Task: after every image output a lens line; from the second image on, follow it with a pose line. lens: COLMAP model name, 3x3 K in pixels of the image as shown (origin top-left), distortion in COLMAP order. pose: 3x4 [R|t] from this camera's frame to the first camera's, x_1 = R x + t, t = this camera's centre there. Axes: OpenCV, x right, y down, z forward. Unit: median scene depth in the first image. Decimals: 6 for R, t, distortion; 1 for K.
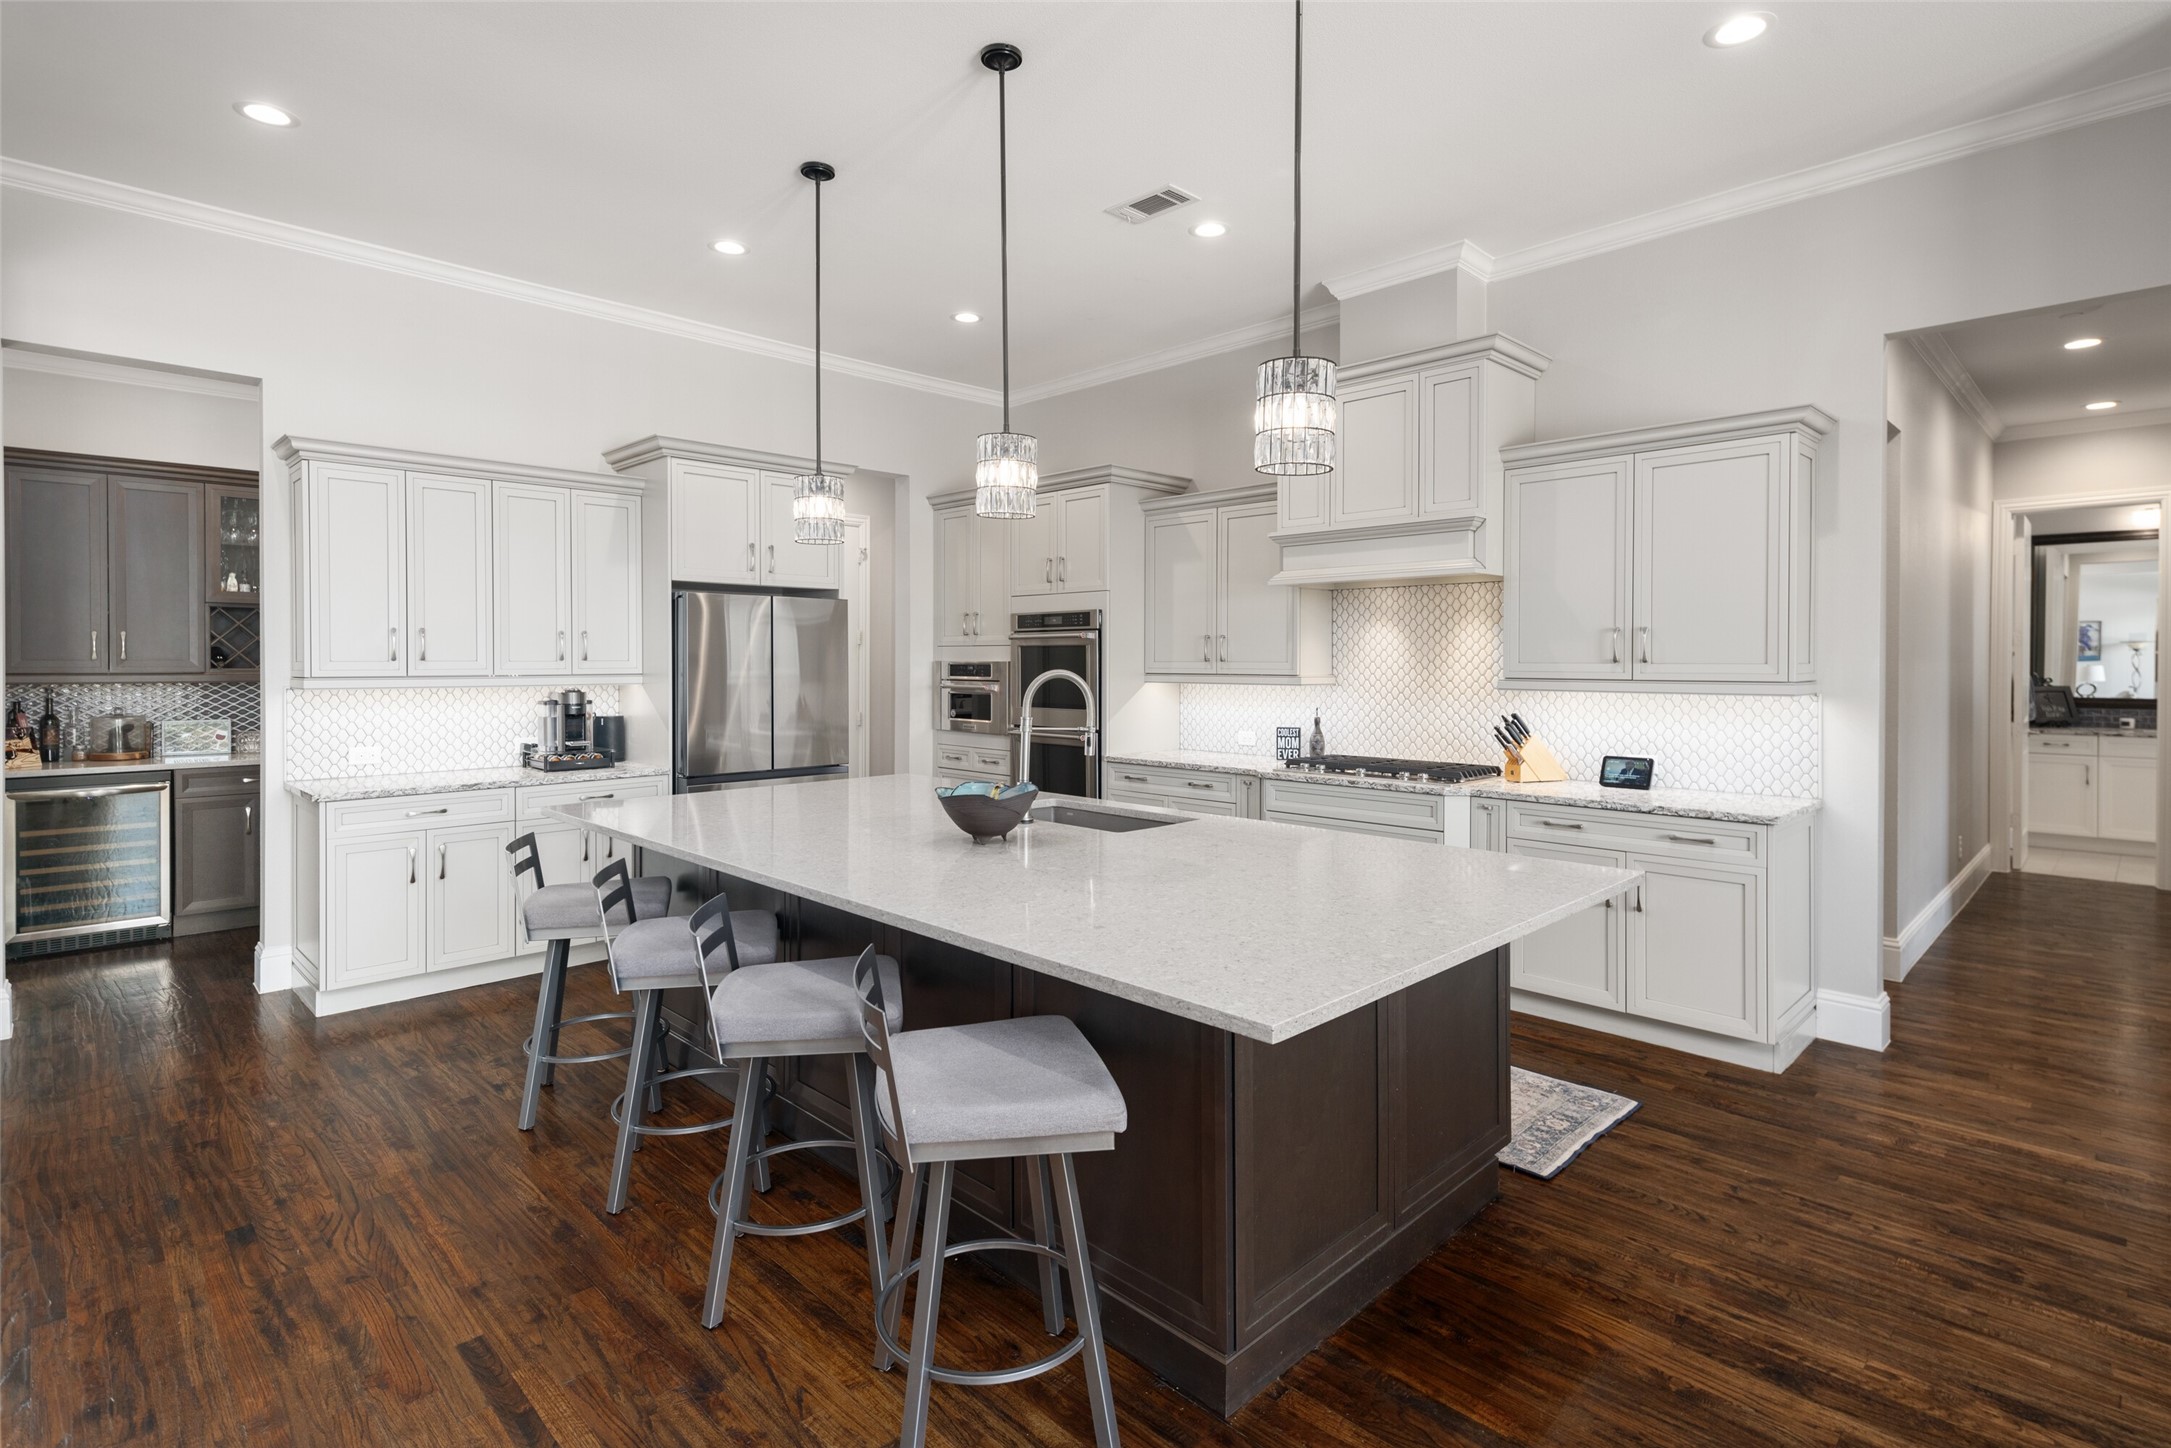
lens RADIAL K [[1068.1, 0, 1087.0], [0, 1068.1, 660.6], [0, 0, 1]] dist [-0.000955, -0.000215]
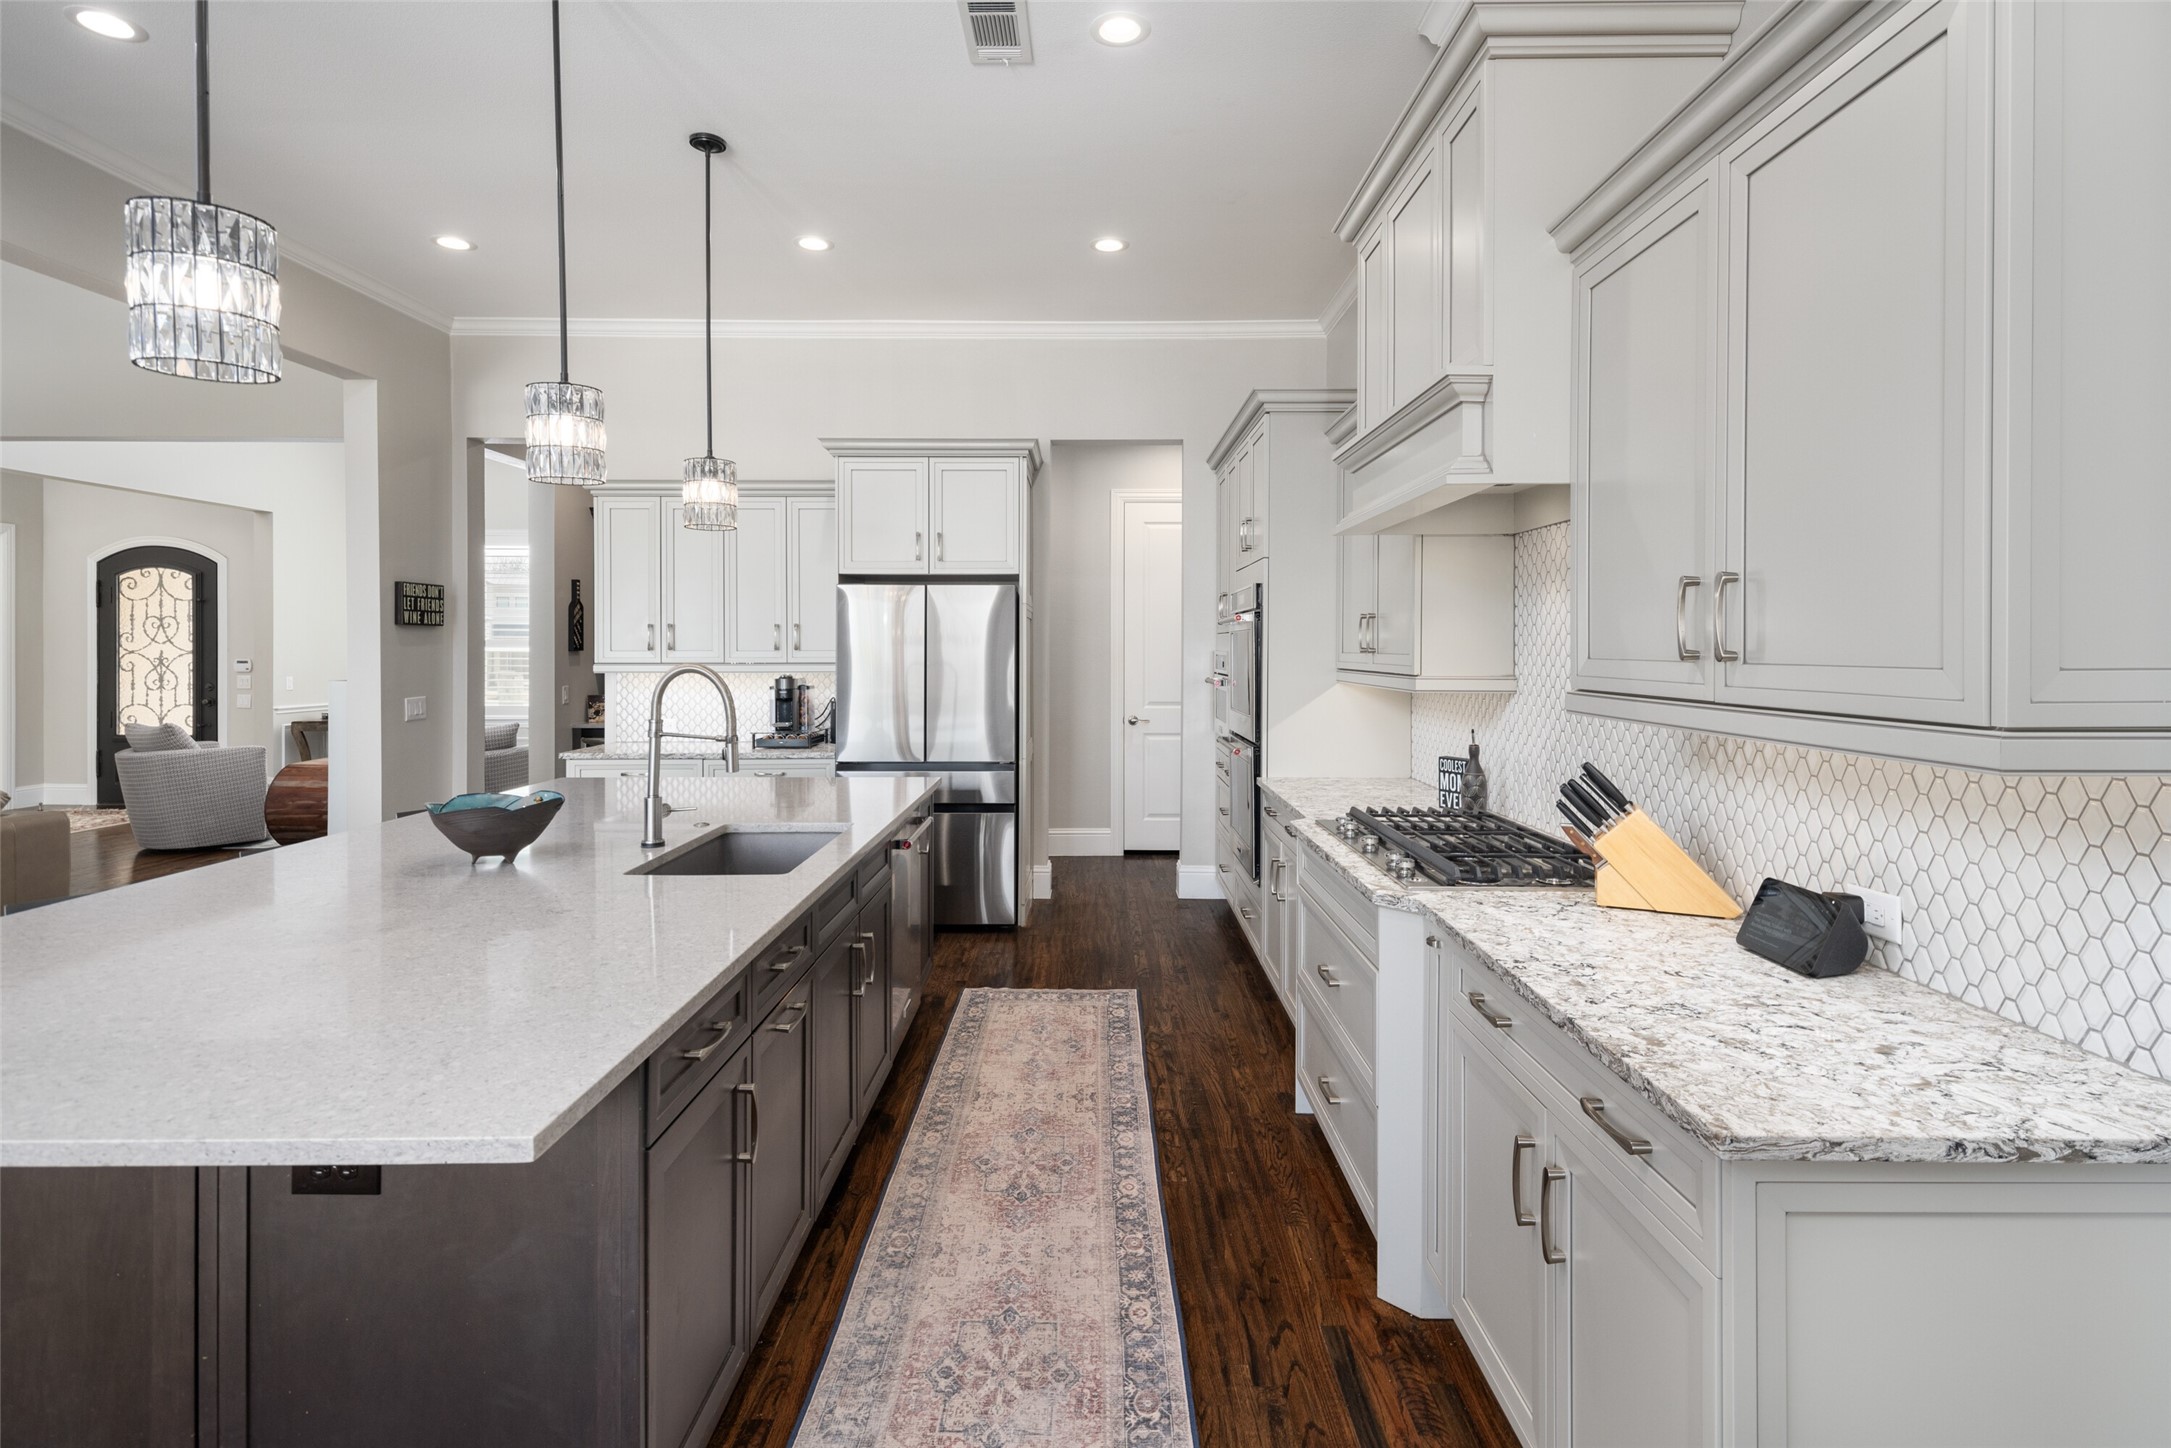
lens RADIAL K [[1046.6, 0, 1087.0], [0, 1046.6, 639.3], [0, 0, 1]] dist [0.016300, 0.000101]
pose [[0.713263, -0.006259, -0.700868, 0.511911], [-0.002049, 0.999937, -0.011015, -0.000009], [0.700893, 0.009293, 0.713206, 0.443189]]
